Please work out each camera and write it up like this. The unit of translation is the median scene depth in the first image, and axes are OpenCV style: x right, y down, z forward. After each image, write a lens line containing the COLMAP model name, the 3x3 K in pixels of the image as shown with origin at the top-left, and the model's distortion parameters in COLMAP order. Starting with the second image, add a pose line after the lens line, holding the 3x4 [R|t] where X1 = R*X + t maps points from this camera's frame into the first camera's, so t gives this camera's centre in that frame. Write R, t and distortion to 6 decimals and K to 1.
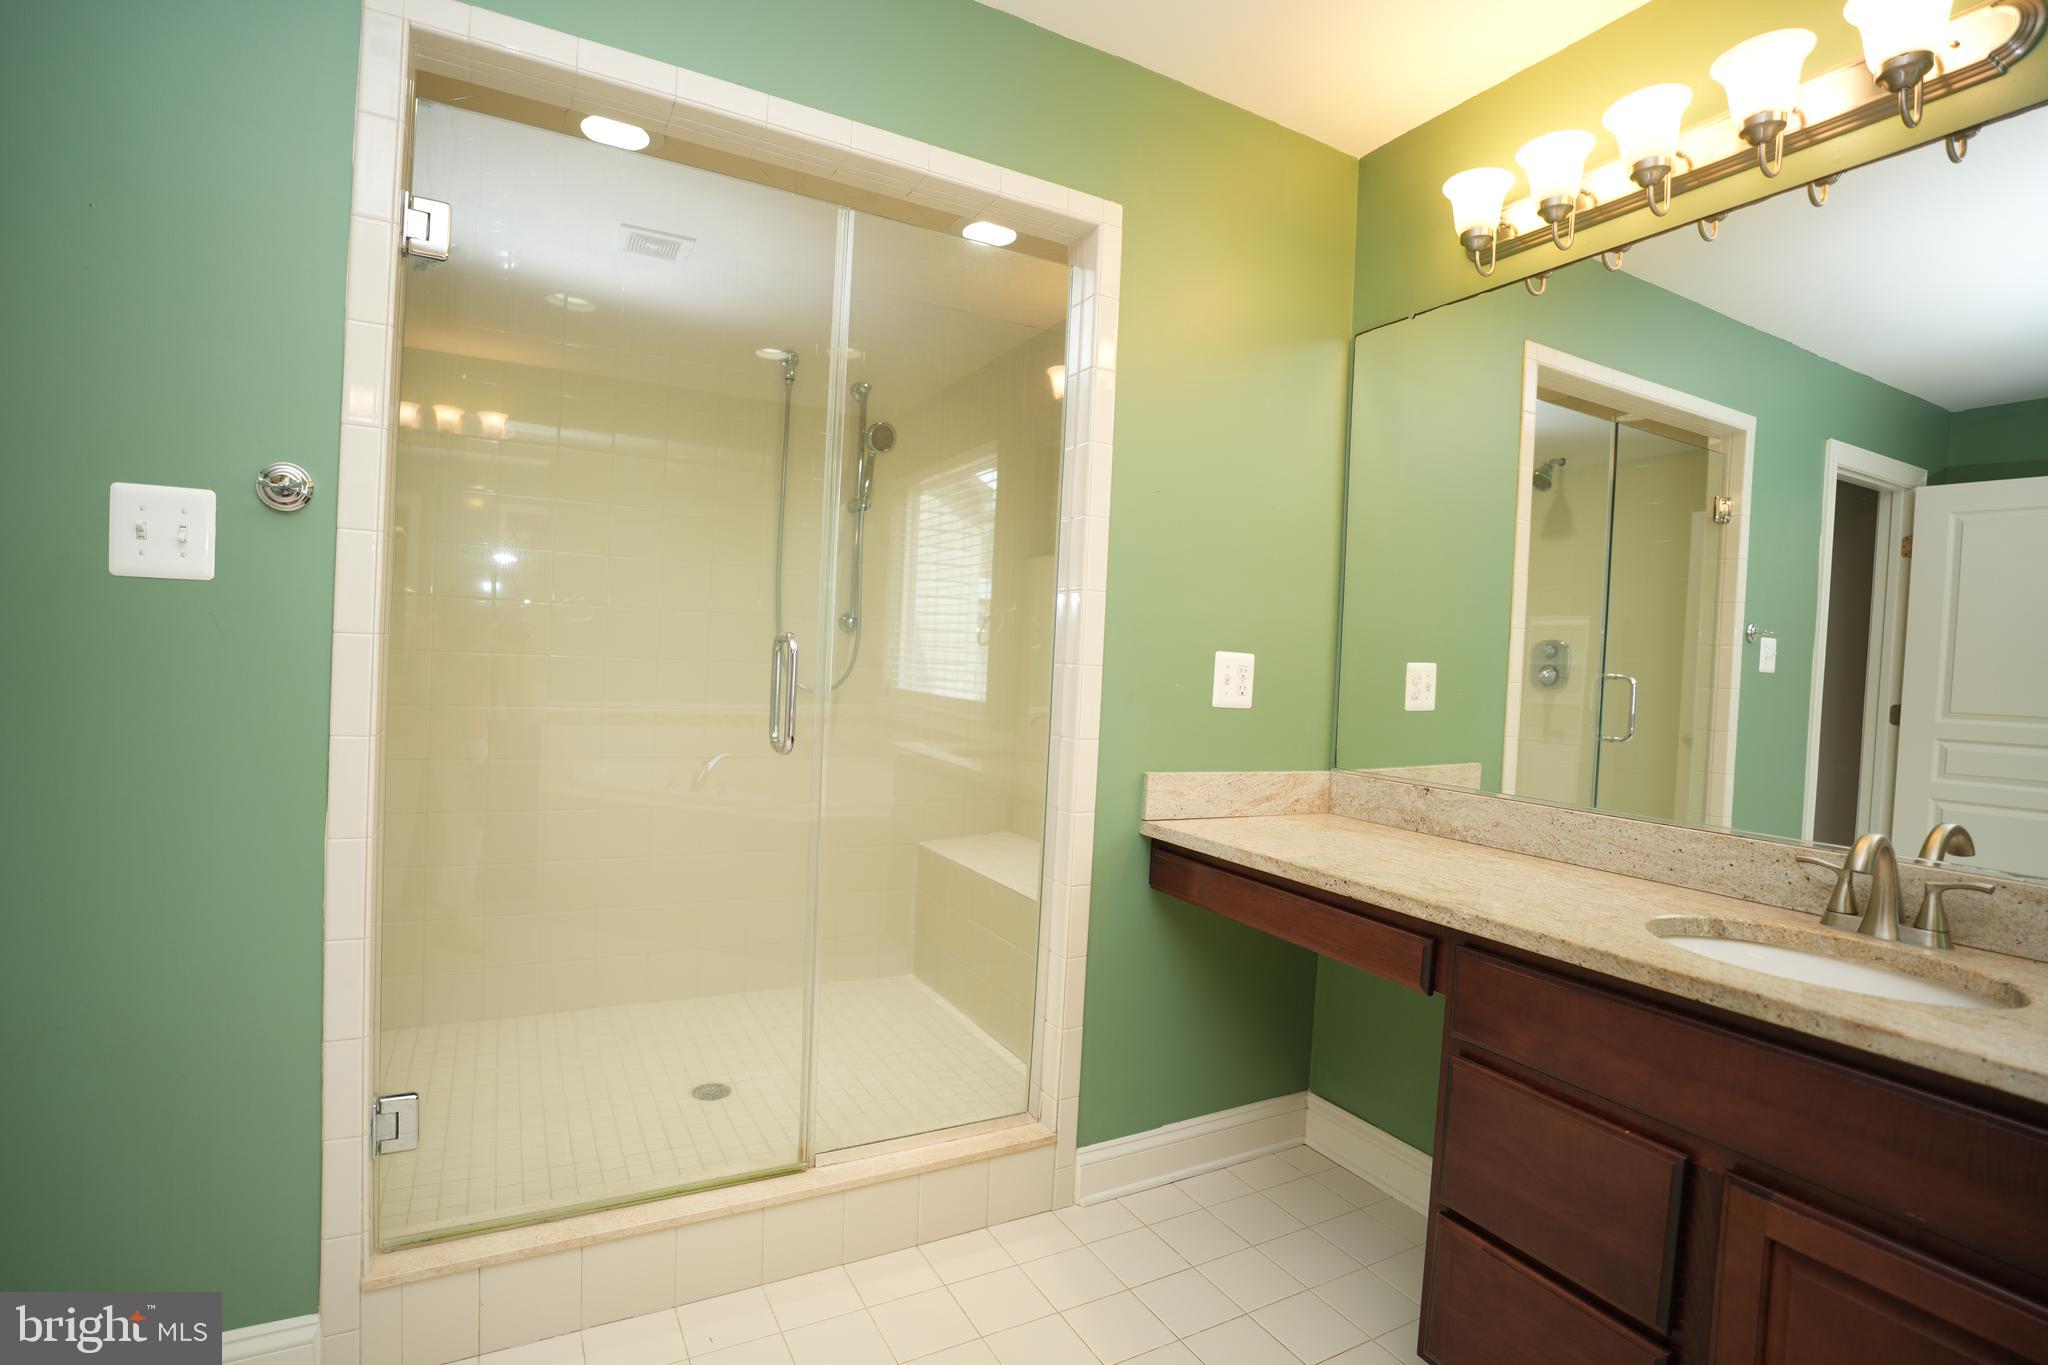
lens RADIAL K [[974.0, 0, 1030.4], [0, 974.0, 682.2], [0, 0, 1]] dist [-0.040388, 0.006728]
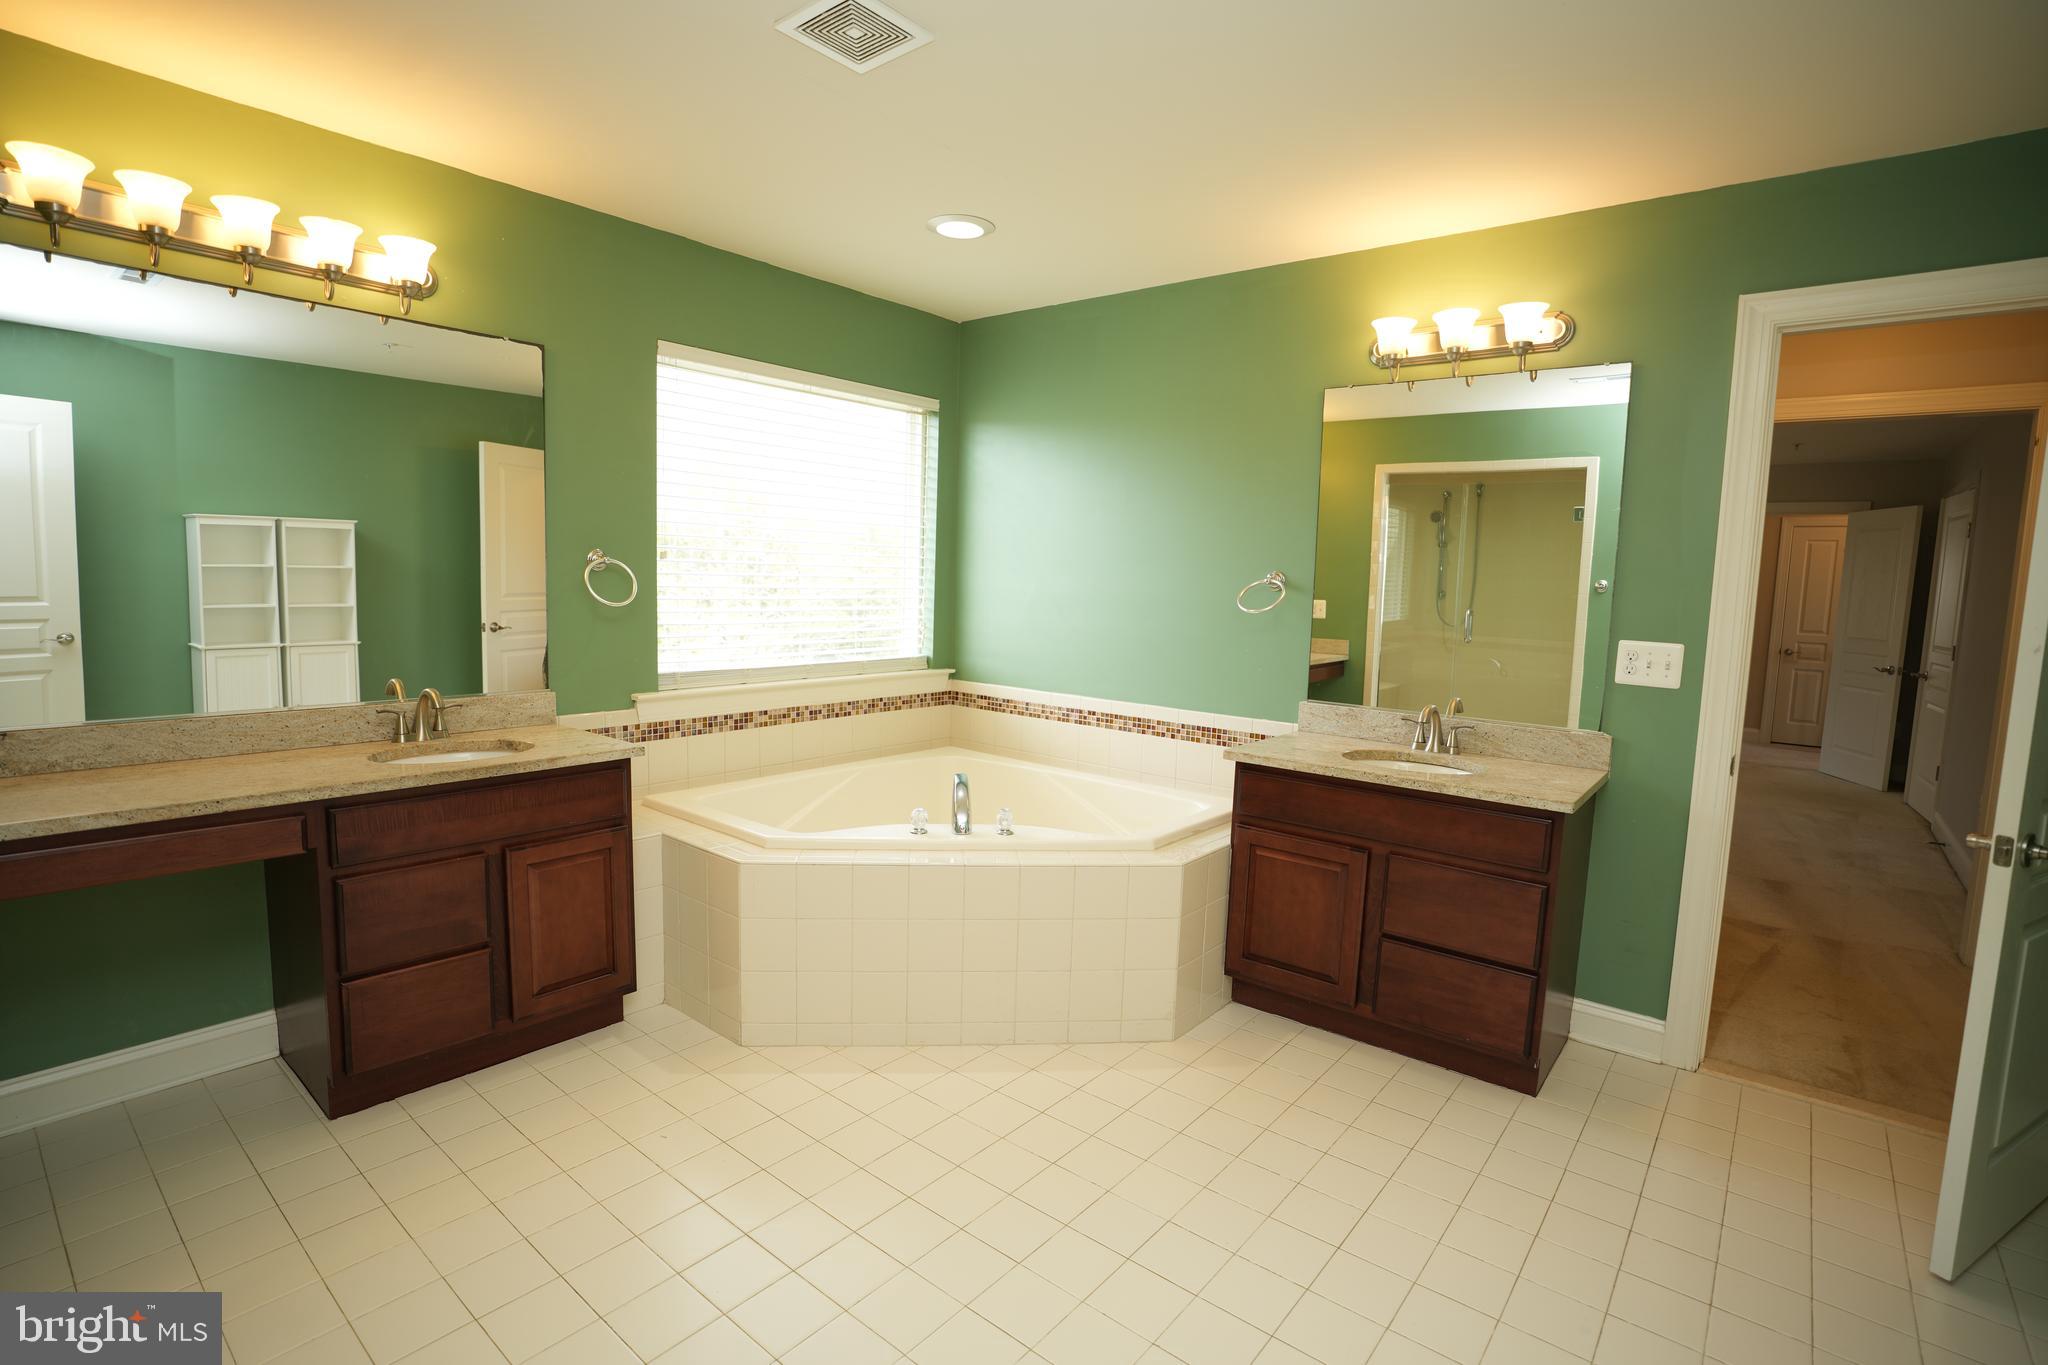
lens RADIAL K [[974.0, 0, 1021.9], [0, 974.0, 682.6], [0, 0, 1]] dist [-0.040388, 0.006728]
pose [[-0.367763, -0.152098, 0.917397, -0.824734], [-0.020315, 0.987612, 0.155595, -0.109989], [-0.929698, 0.038586, -0.366297, 0.356256]]
